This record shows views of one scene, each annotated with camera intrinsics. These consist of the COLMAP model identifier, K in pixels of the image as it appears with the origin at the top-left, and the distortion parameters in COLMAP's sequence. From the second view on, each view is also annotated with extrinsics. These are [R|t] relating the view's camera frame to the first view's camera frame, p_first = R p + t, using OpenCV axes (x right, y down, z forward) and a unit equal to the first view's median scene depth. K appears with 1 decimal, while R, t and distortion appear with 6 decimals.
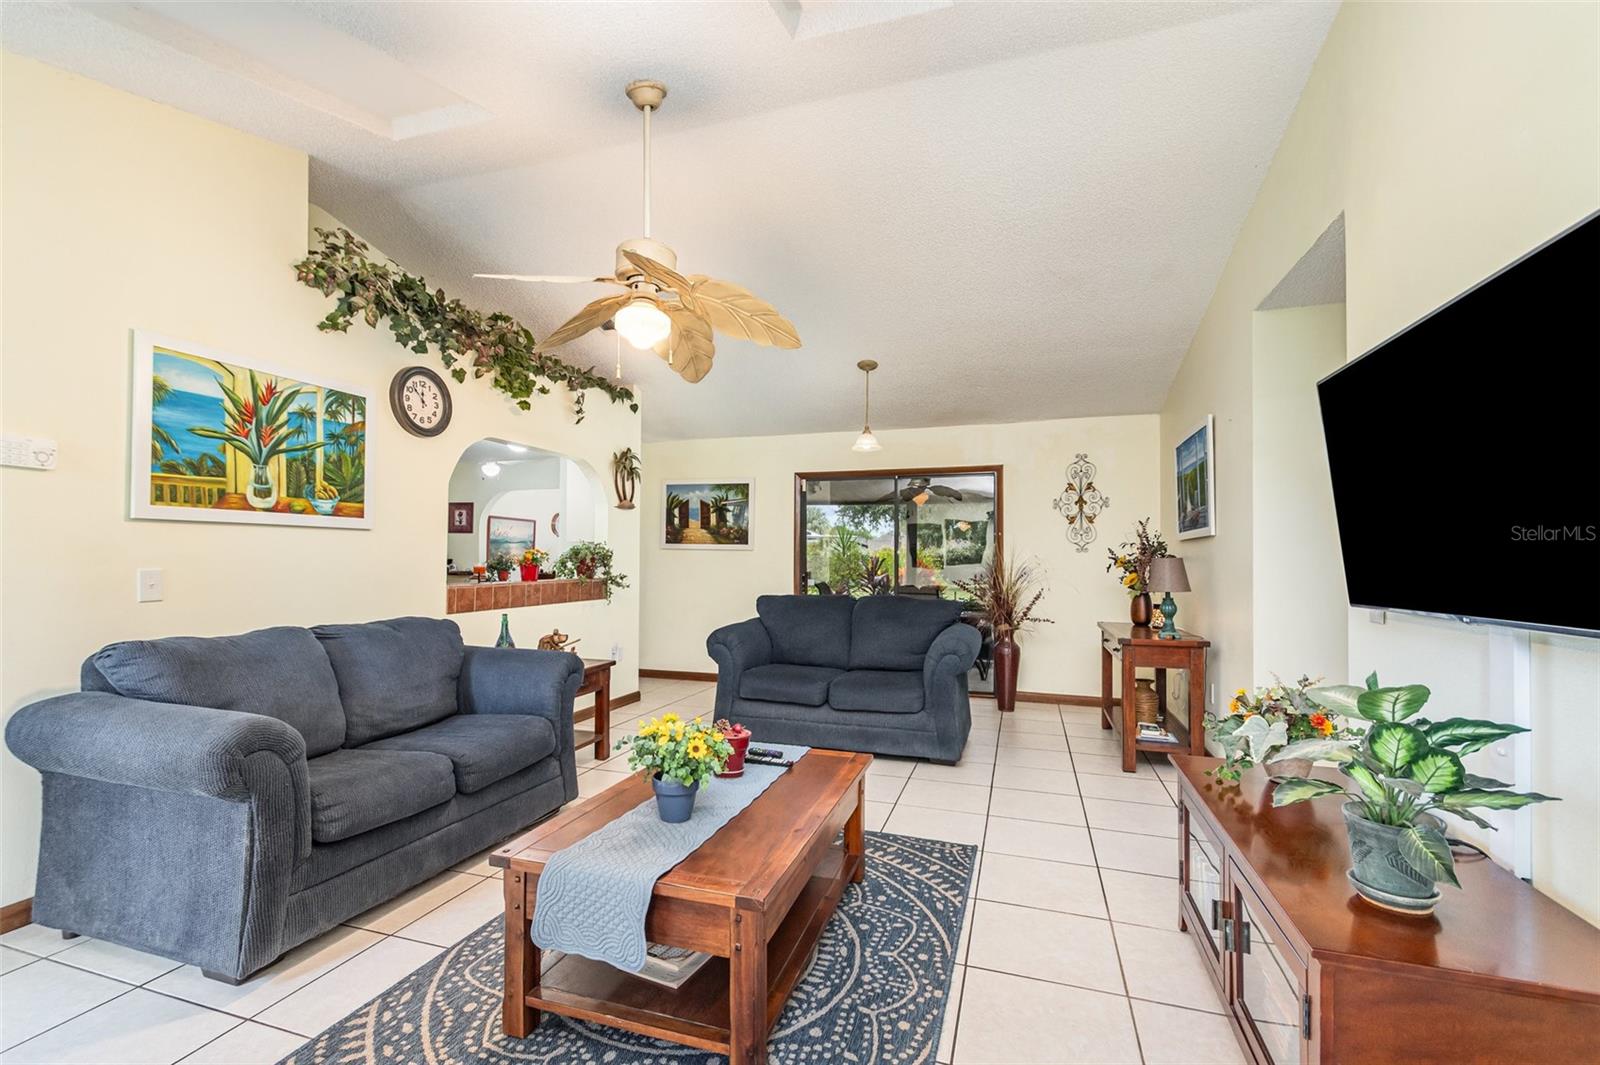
lens RADIAL K [[708.1, 0, 779.8], [0, 708.1, 561.4], [0, 0, 1]] dist [0.000921, -0.000134]
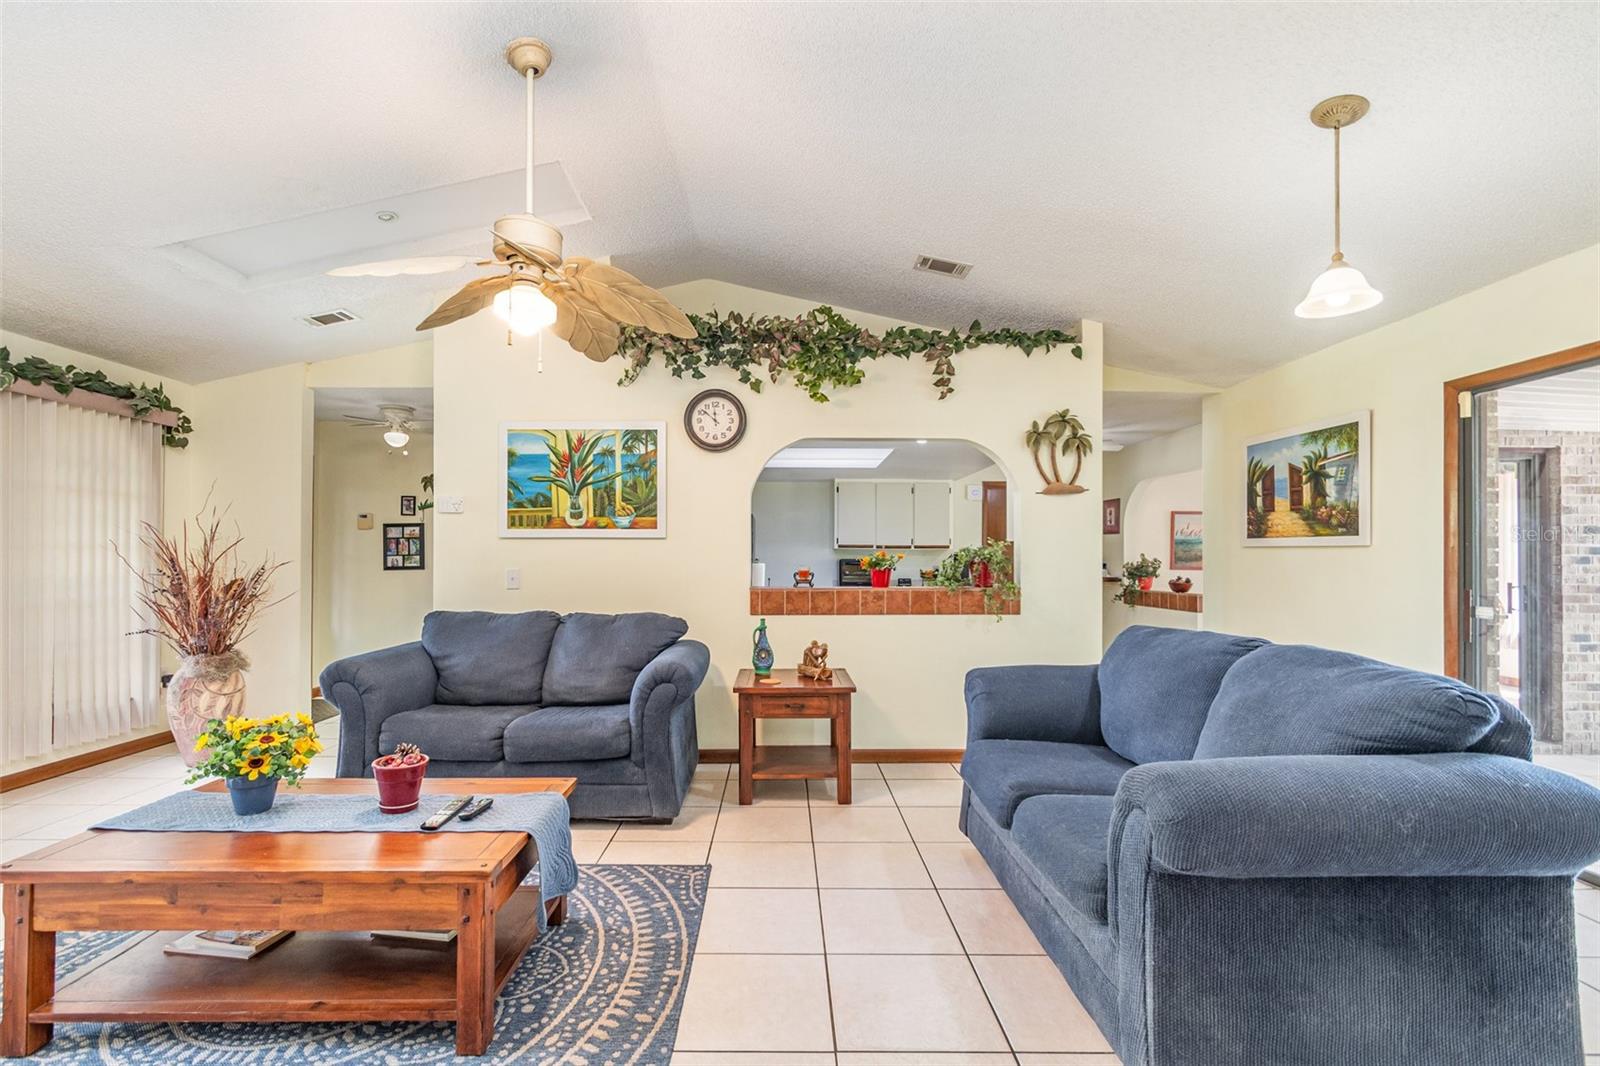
lens RADIAL K [[708.1, 0, 779.8], [0, 708.1, 561.9], [0, 0, 1]] dist [0.000921, -0.000134]
pose [[0.319889, -0.003209, -0.947450, 0.638238], [-0.003527, 0.999983, -0.004578, 0.000125], [0.947449, 0.004806, 0.319872, 0.822584]]
